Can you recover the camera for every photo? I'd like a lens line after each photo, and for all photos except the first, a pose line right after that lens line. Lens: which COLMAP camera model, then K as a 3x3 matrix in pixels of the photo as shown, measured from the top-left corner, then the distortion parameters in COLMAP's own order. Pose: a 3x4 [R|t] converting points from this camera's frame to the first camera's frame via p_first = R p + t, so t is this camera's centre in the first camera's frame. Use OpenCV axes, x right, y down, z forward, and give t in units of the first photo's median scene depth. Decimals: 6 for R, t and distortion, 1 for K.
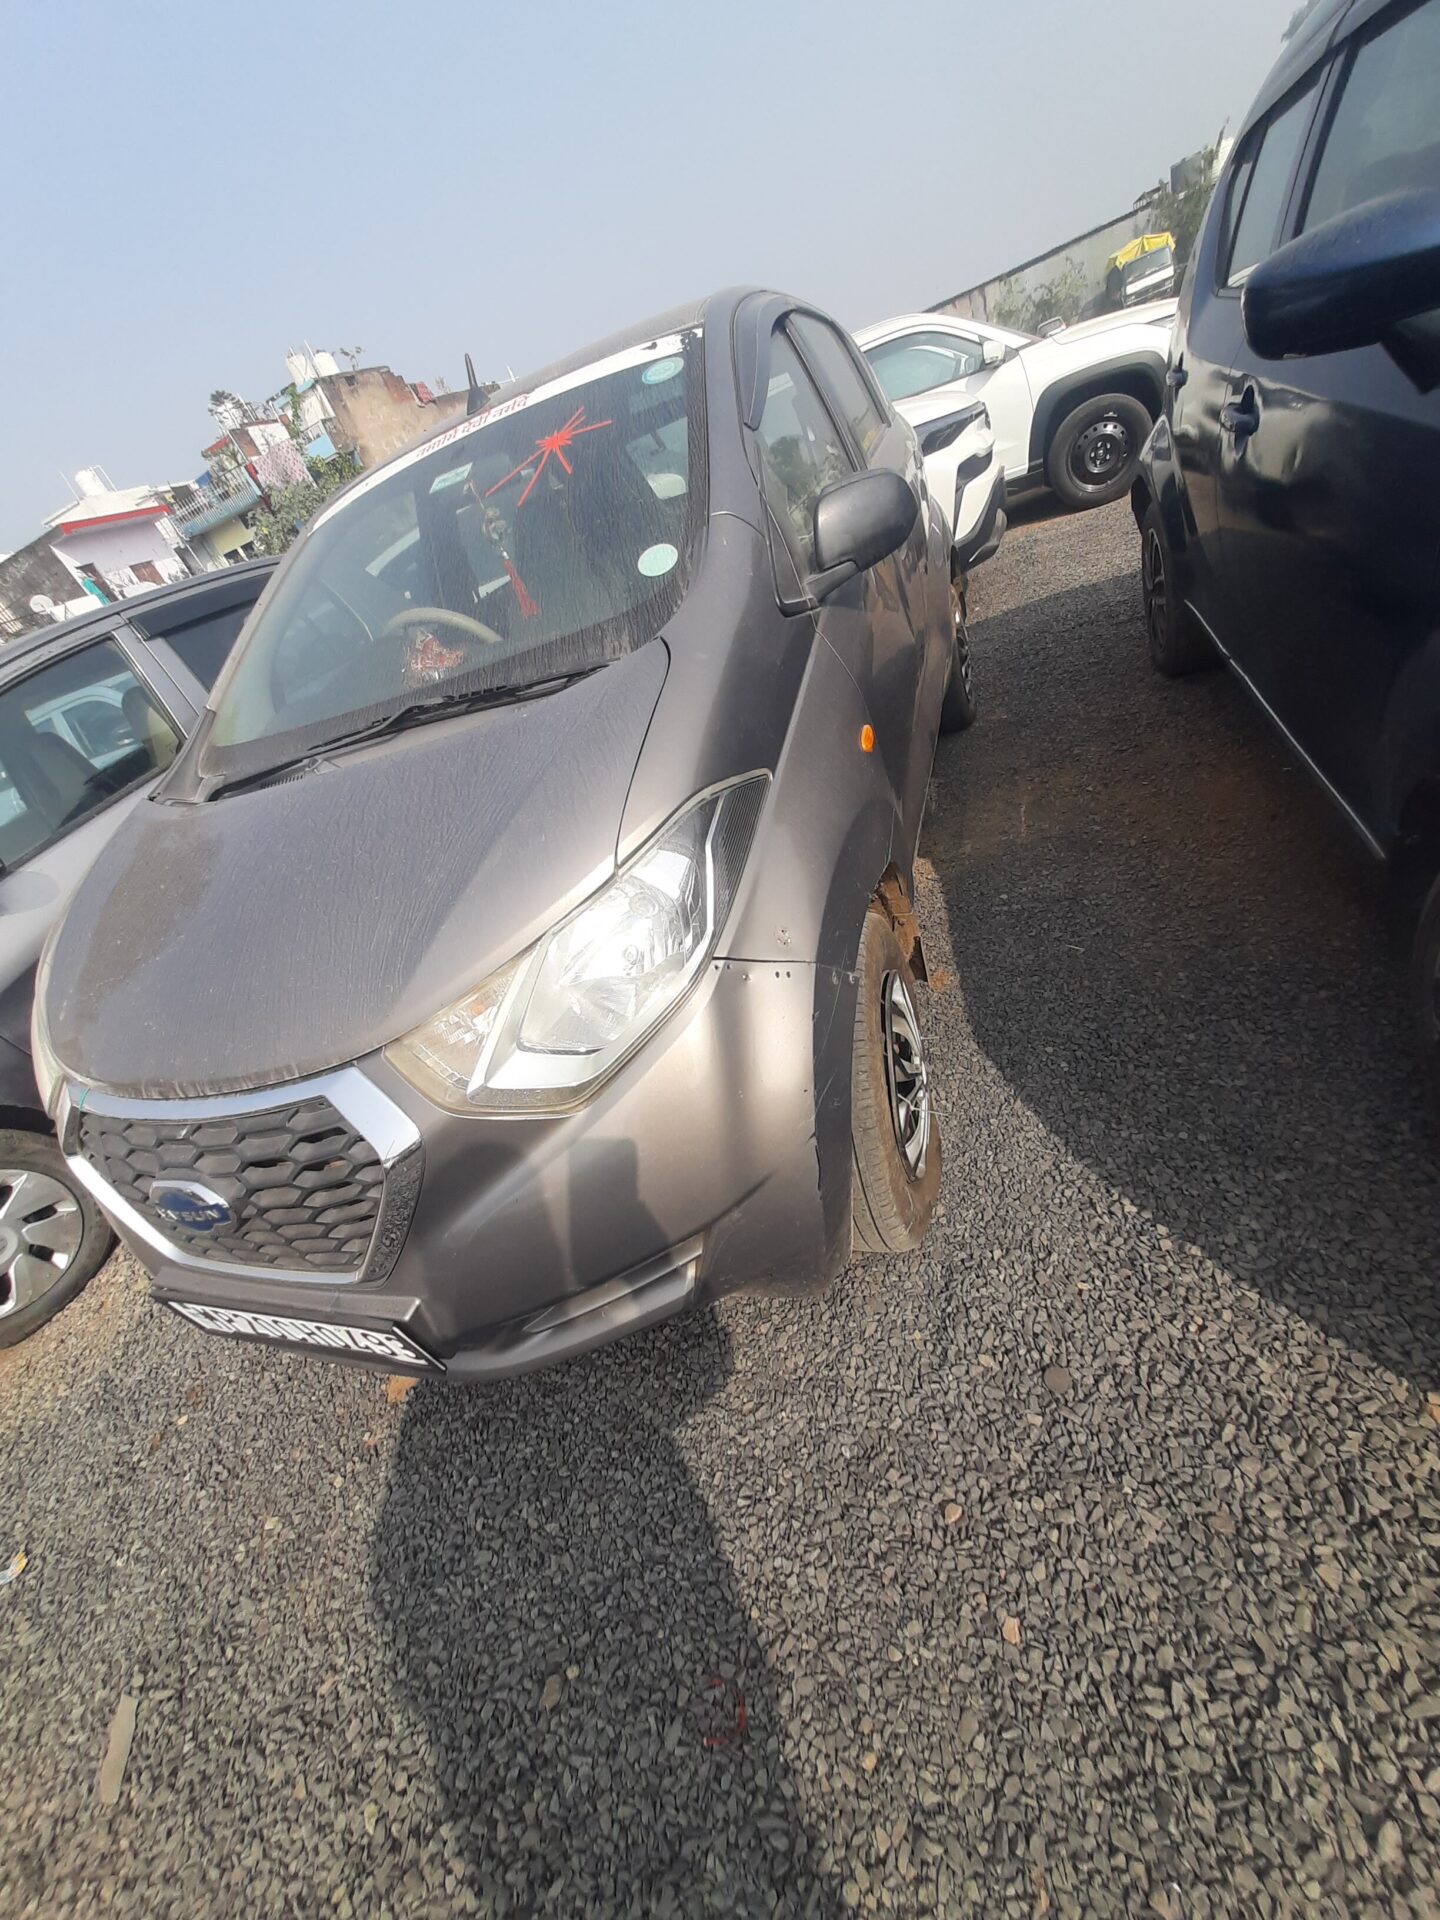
lens RADIAL K [[741.8, 0, 720.0], [0, 741.8, 960.0], [0, 0, 1]] dist [-0.003273, 0.000887]
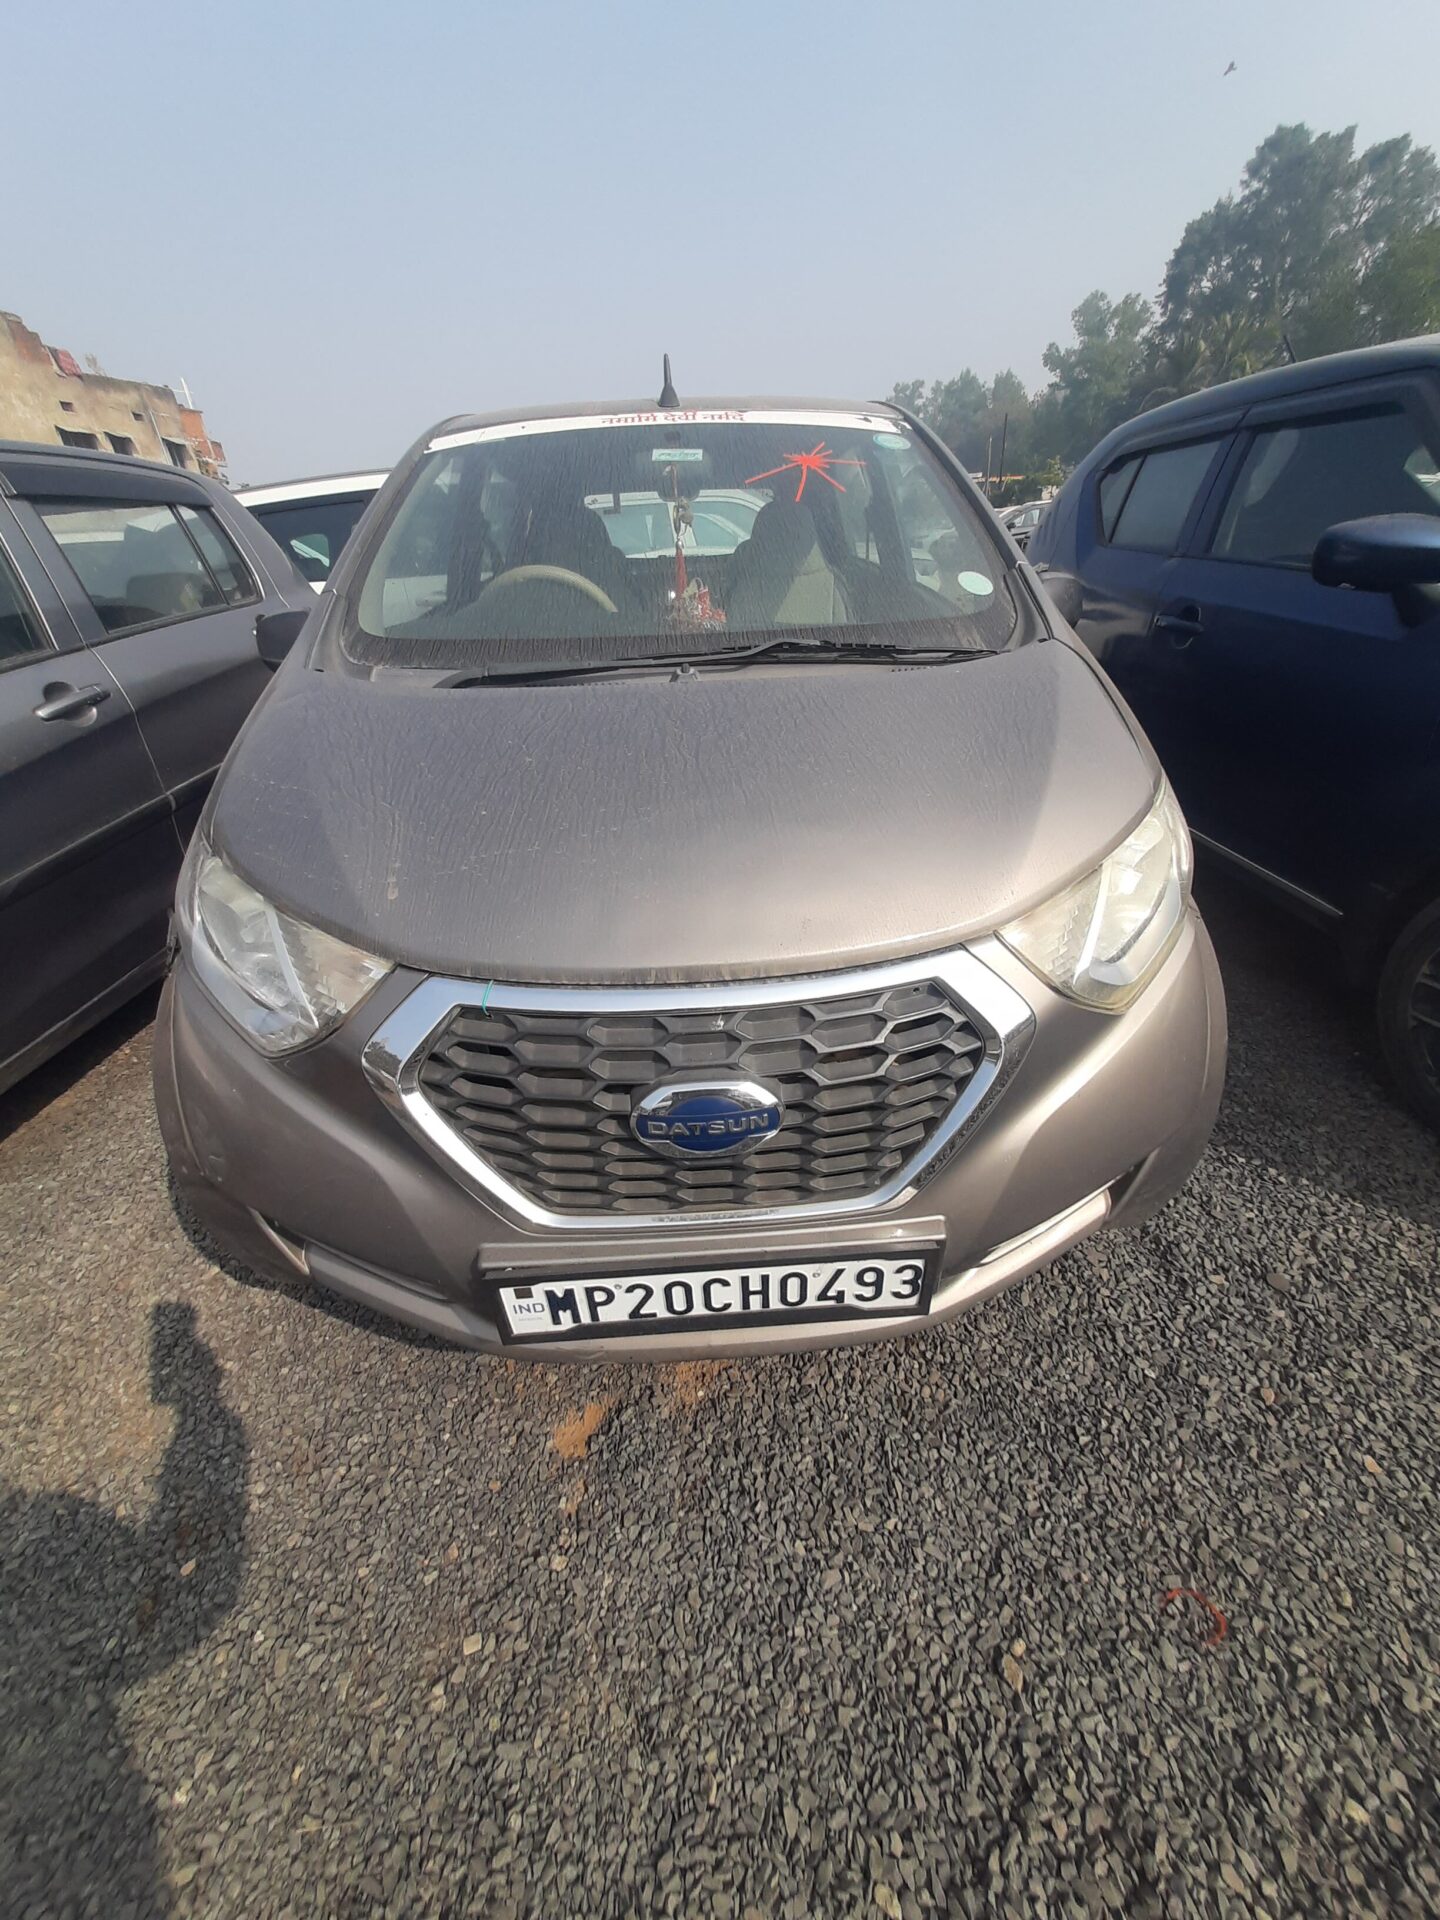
lens RADIAL K [[741.8, 0, 720.0], [0, 741.8, 960.0], [0, 0, 1]] dist [-0.003273, 0.000887]
pose [[0.903186, 0.100734, 0.417262, -1.004916], [-0.041590, 0.988036, -0.148507, 0.266098], [-0.427230, 0.116775, 0.896570, 0.230492]]
